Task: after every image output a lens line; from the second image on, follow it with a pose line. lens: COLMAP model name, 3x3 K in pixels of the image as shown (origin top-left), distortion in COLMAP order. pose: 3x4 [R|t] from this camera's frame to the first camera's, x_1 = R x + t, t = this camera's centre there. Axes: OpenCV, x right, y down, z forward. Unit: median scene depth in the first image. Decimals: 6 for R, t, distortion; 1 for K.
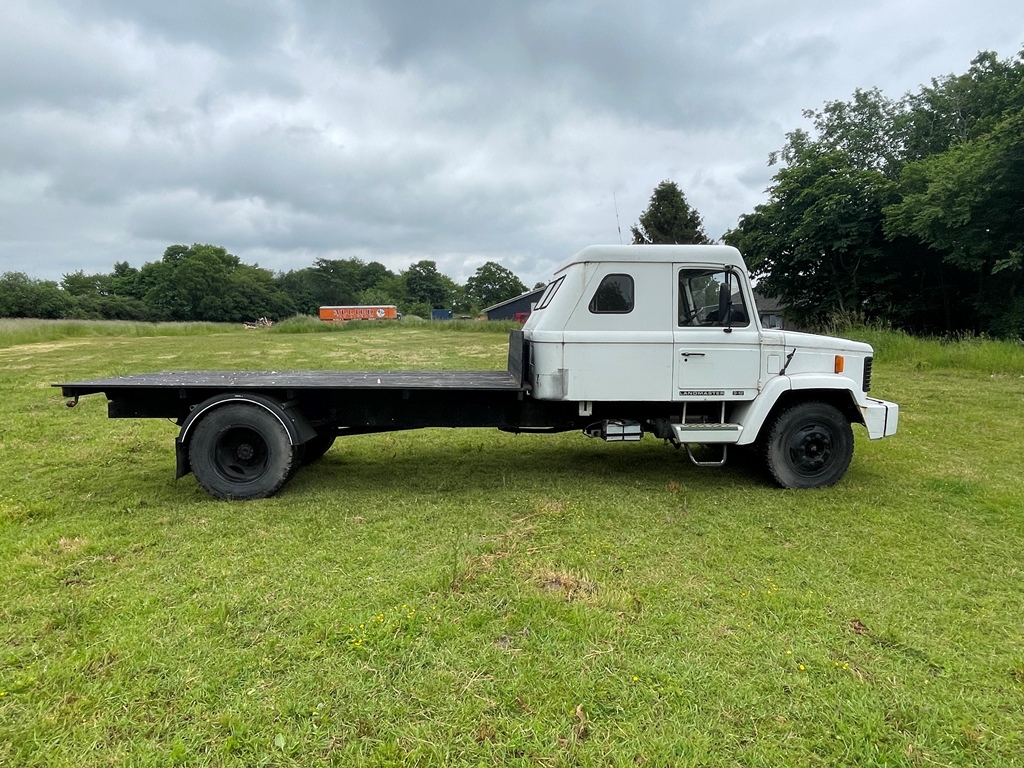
lens RADIAL K [[667.6, 0, 514.8], [0, 667.6, 355.5], [0, 0, 1]] dist [0.001565, 0.000154]
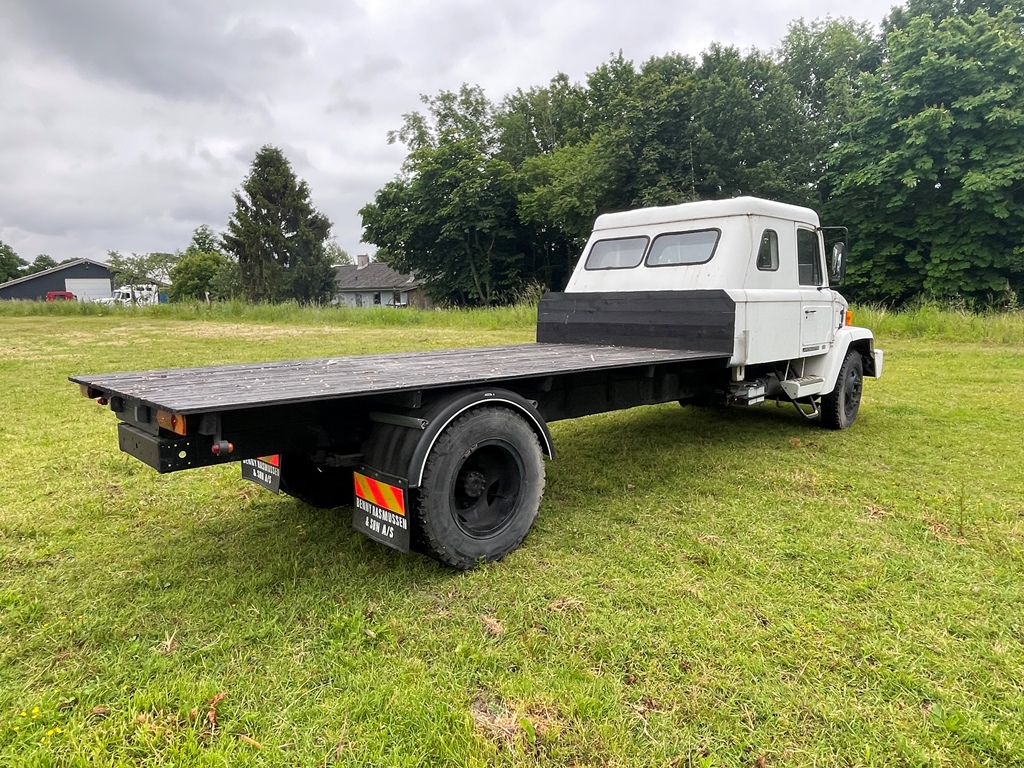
lens RADIAL K [[667.6, 0, 514.8], [0, 667.6, 355.5], [0, 0, 1]] dist [0.001565, 0.000154]
pose [[0.771937, -0.063529, 0.632517, -0.171731], [0.044687, 0.997955, 0.045697, -0.000405], [-0.634127, -0.007010, 0.773197, 0.112750]]
